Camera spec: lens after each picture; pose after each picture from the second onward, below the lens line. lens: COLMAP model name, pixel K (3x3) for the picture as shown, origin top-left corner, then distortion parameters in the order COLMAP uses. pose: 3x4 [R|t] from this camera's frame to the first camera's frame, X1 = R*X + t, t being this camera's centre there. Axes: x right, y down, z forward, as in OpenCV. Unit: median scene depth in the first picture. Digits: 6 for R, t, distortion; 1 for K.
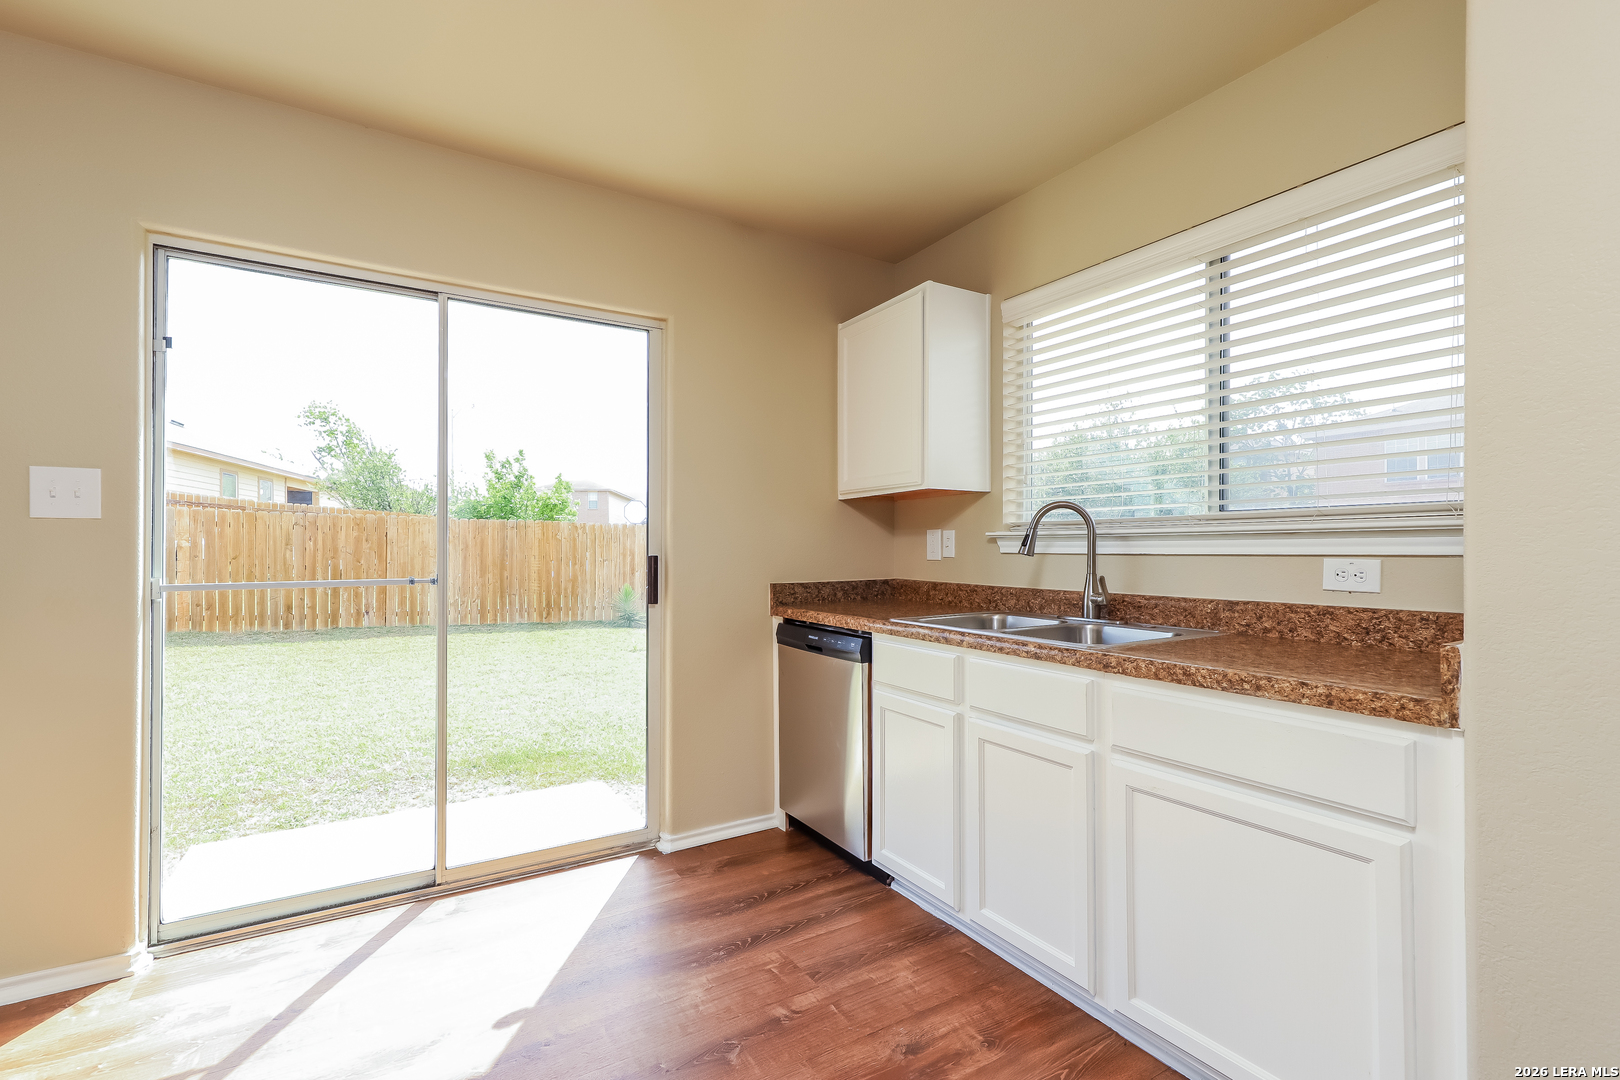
lens RADIAL K [[739.9, 0, 818.4], [0, 739.9, 544.9], [0, 0, 1]] dist [0.005865, 0.000677]
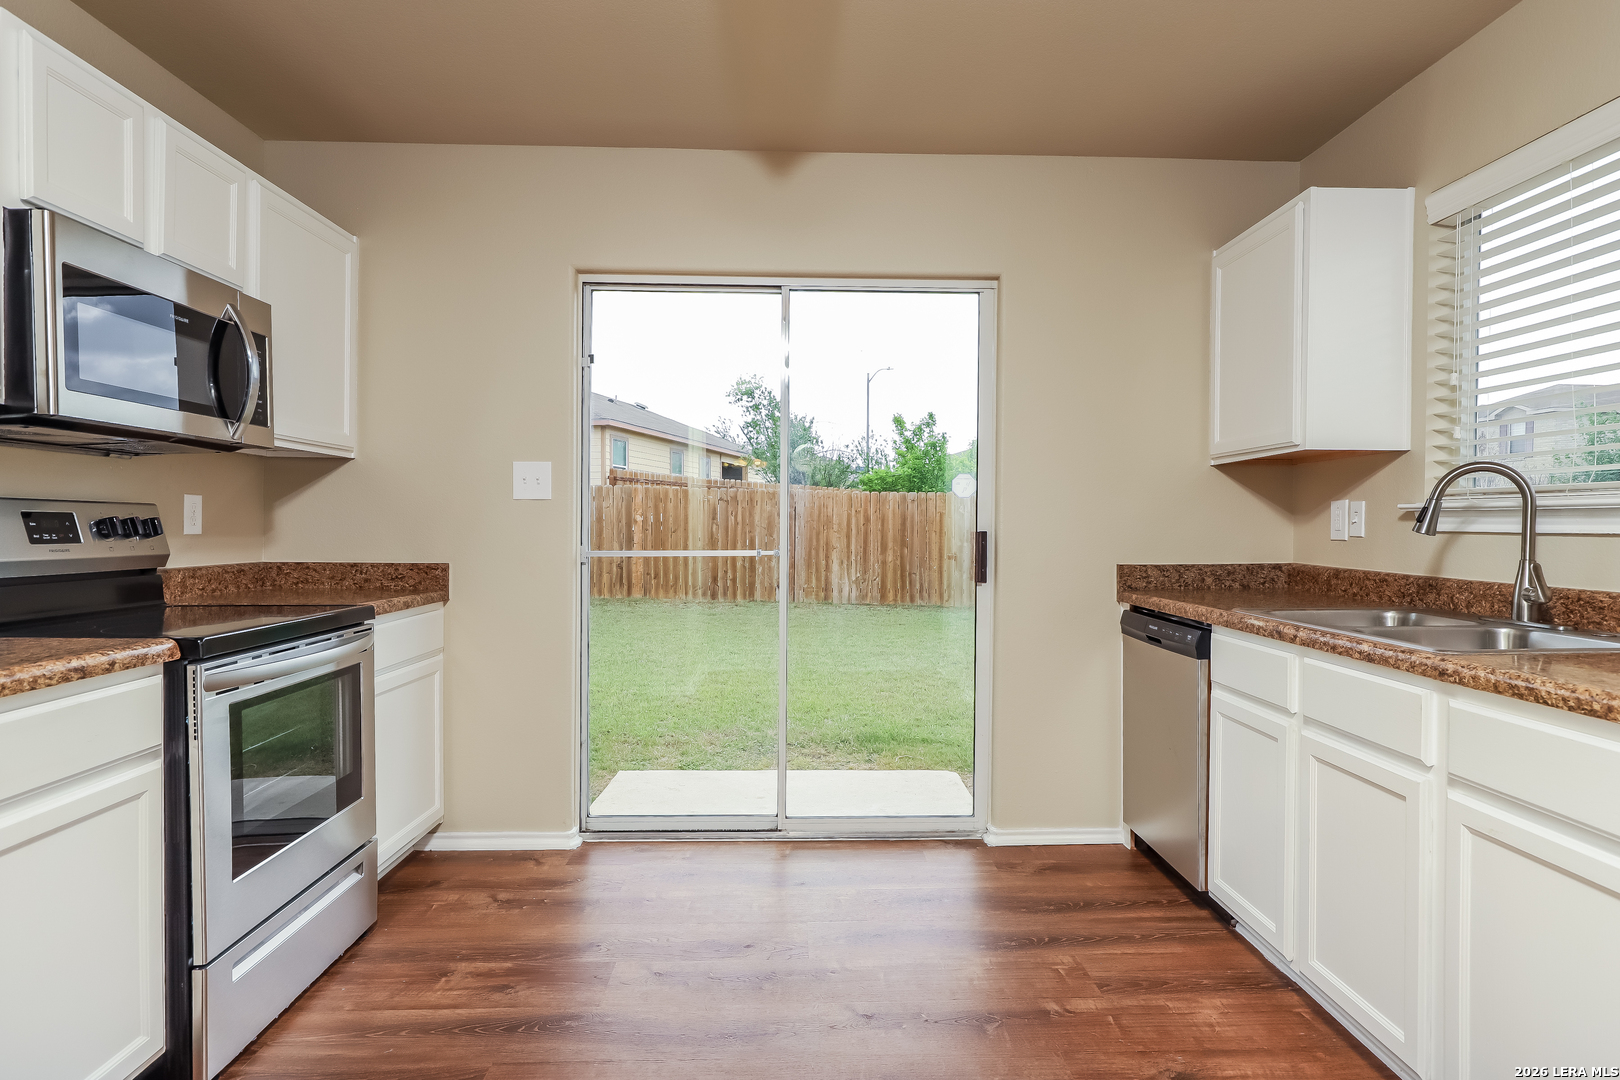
lens RADIAL K [[901.0, 0, 813.7], [0, 901.0, 530.8], [0, 0, 1]] dist [0.002896, -0.001936]
pose [[0.864270, 0.007213, -0.502977, 0.188528], [-0.000906, 0.999918, 0.012782, -0.000884], [0.503028, -0.010591, 0.864205, -0.112766]]
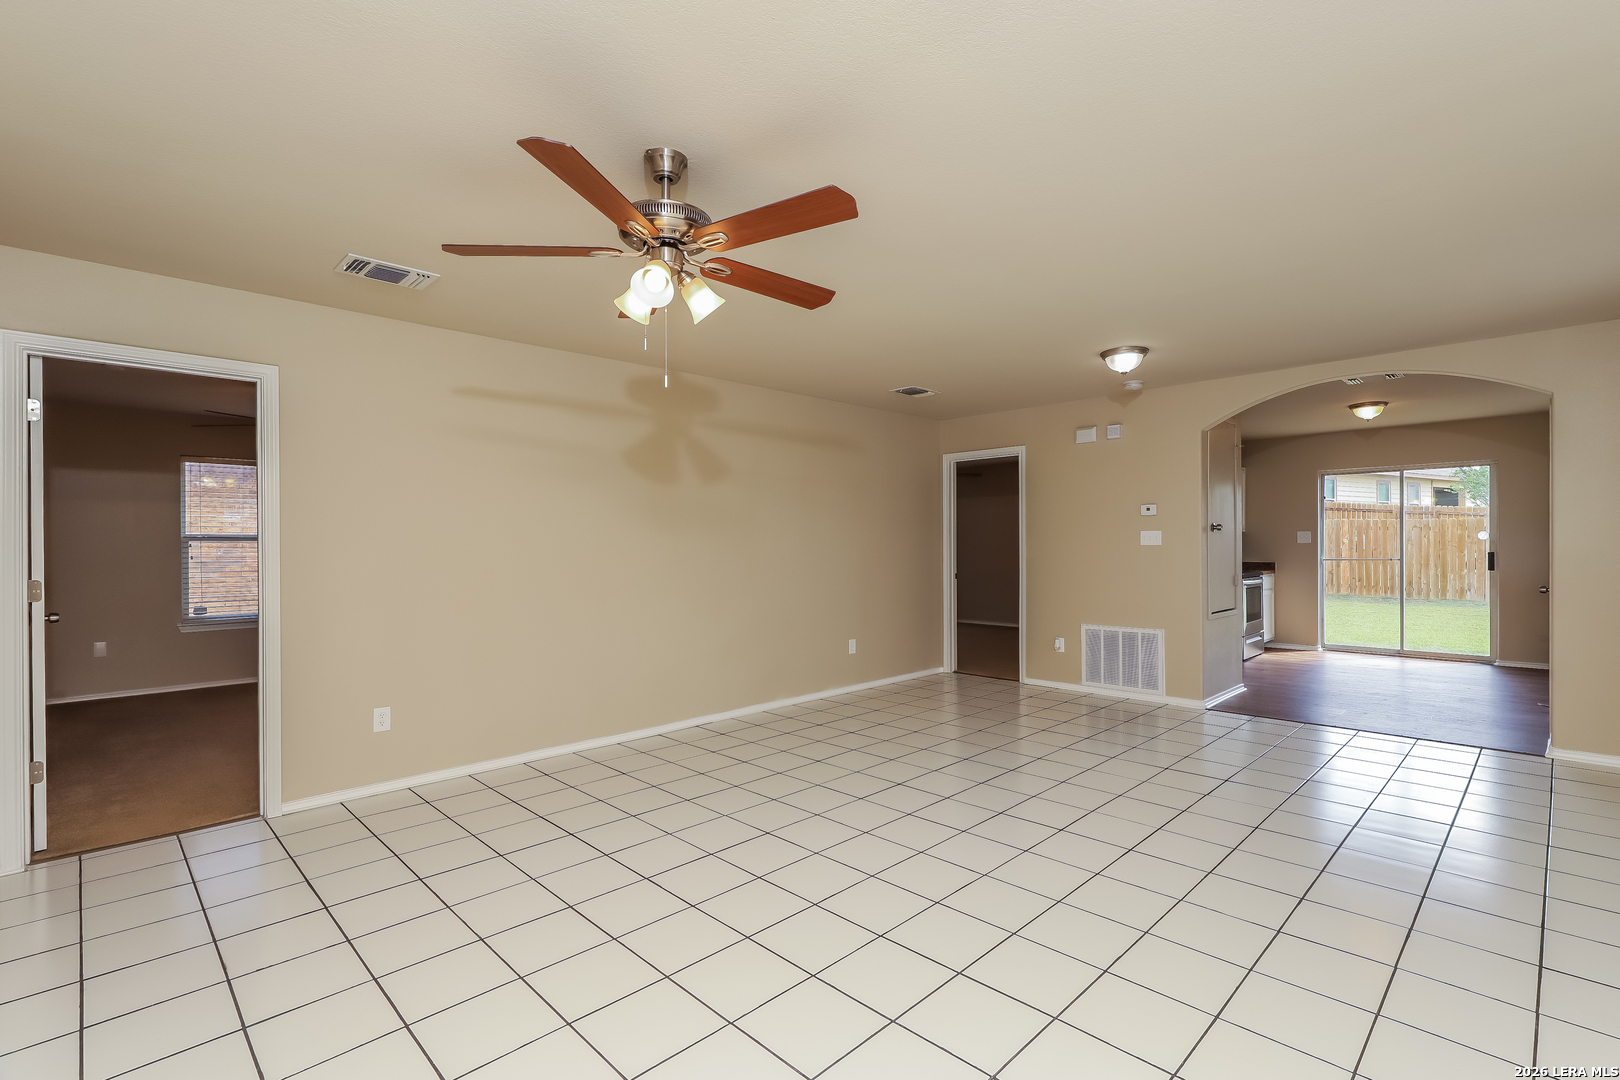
lens RADIAL K [[739.9, 0, 821.3], [0, 739.9, 554.8], [0, 0, 1]] dist [0.005865, 0.000677]
pose [[0.233439, 0.009956, -0.972320, 1.954239], [0.017172, 0.999749, 0.014359, -0.060193], [0.972220, -0.020049, 0.233210, -2.112765]]
